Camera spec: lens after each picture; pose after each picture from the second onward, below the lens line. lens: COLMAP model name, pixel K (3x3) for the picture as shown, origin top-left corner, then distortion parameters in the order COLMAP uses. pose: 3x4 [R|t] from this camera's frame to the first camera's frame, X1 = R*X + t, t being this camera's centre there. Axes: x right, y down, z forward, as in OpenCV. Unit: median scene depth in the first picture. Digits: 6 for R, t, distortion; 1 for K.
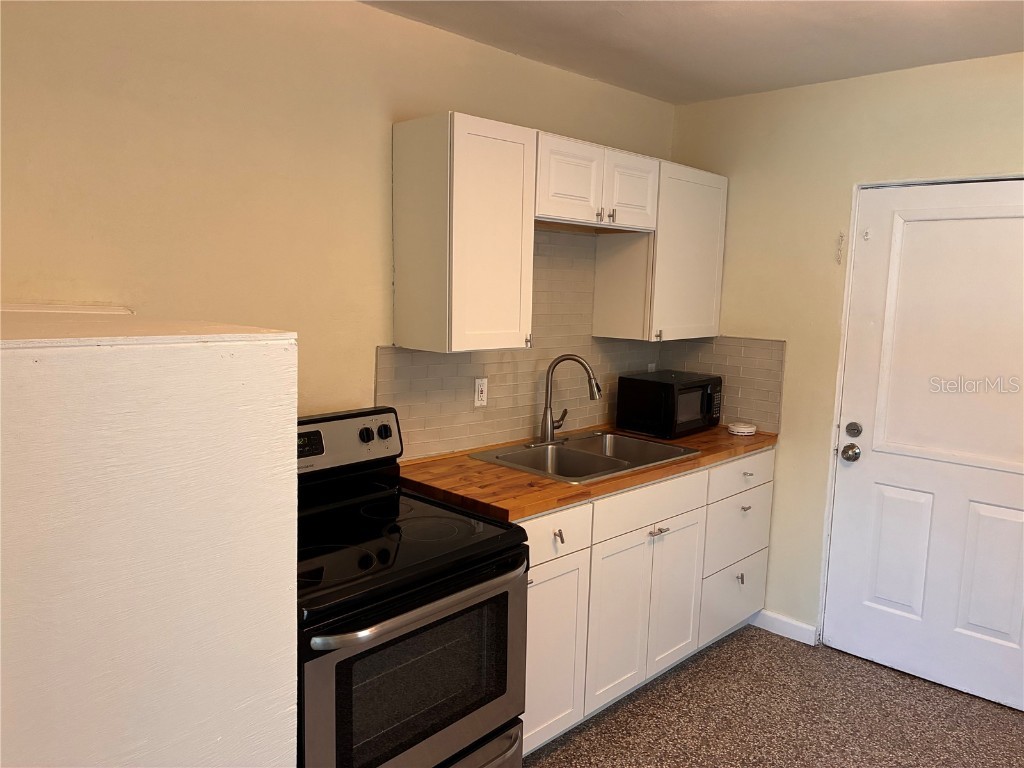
lens RADIAL K [[775.3, 0, 509.7], [0, 775.3, 381.9], [0, 0, 1]] dist [0.034205, -0.006200]
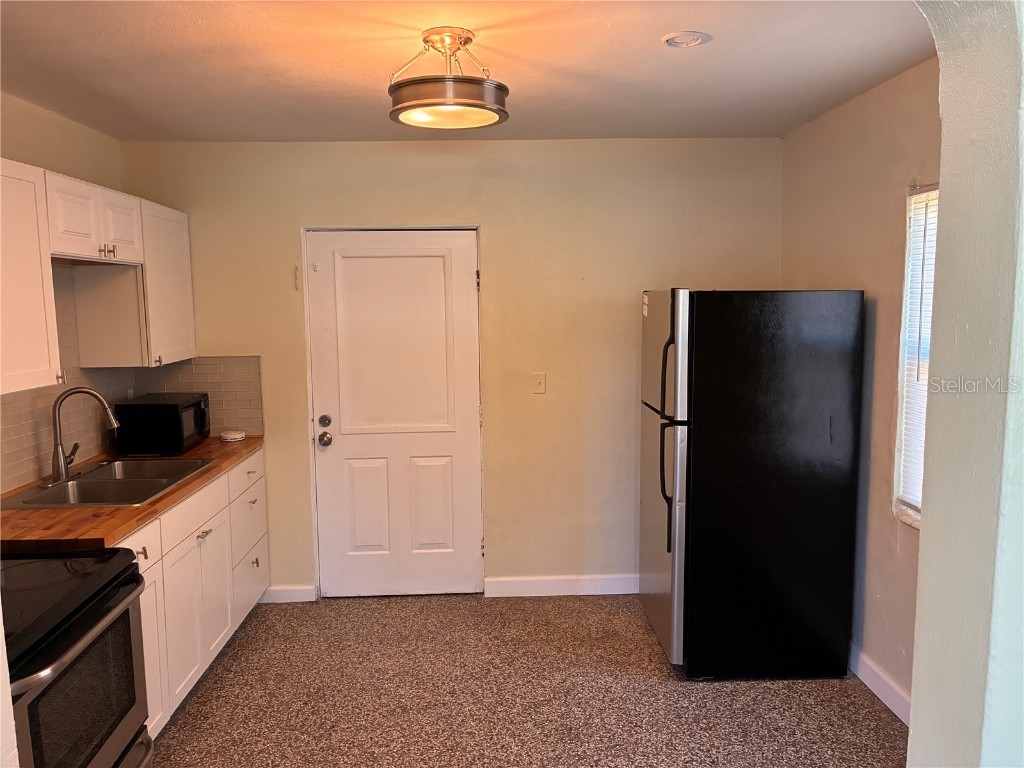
lens RADIAL K [[777.5, 0, 511.6], [0, 777.5, 384.3], [0, 0, 1]] dist [0.060280, -0.082329]
pose [[0.692458, -0.114281, 0.712349, -0.248854], [0.122198, 0.991687, 0.040309, -0.011856], [-0.711034, 0.059136, 0.700667, -0.105956]]
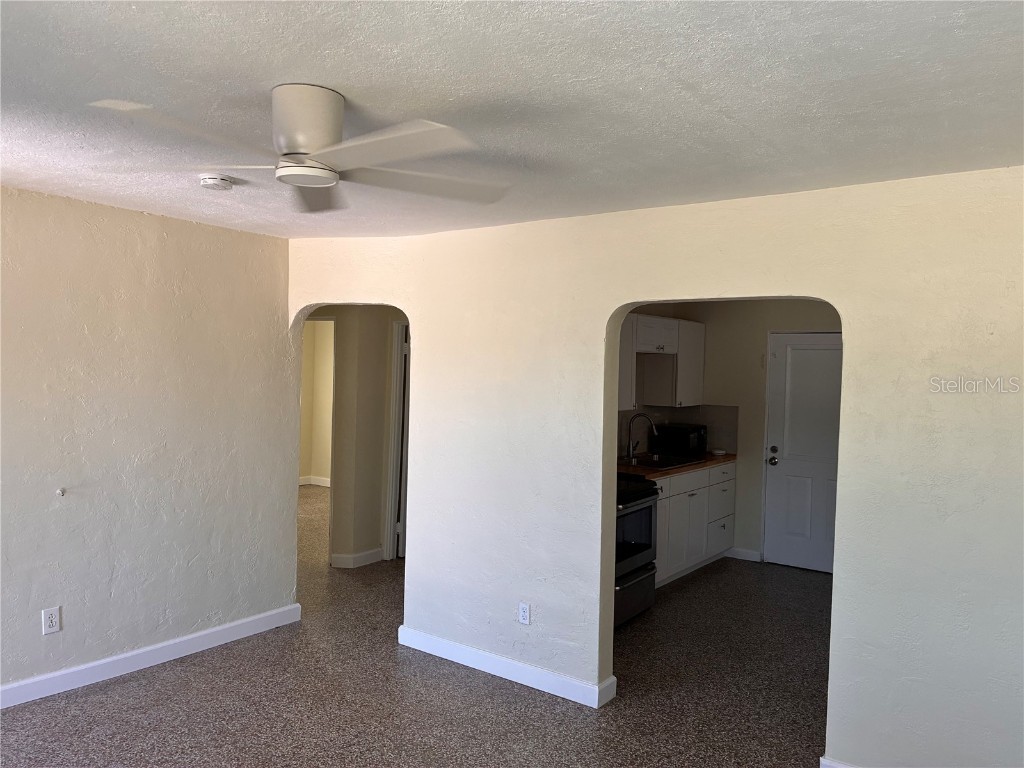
lens RADIAL K [[777.5, 0, 511.6], [0, 777.5, 384.3], [0, 0, 1]] dist [0.060280, -0.082329]
pose [[0.991941, -0.007458, 0.126485, -0.506245], [0.019360, 0.995466, -0.093132, 0.070175], [-0.125216, 0.094830, 0.987587, -0.966733]]
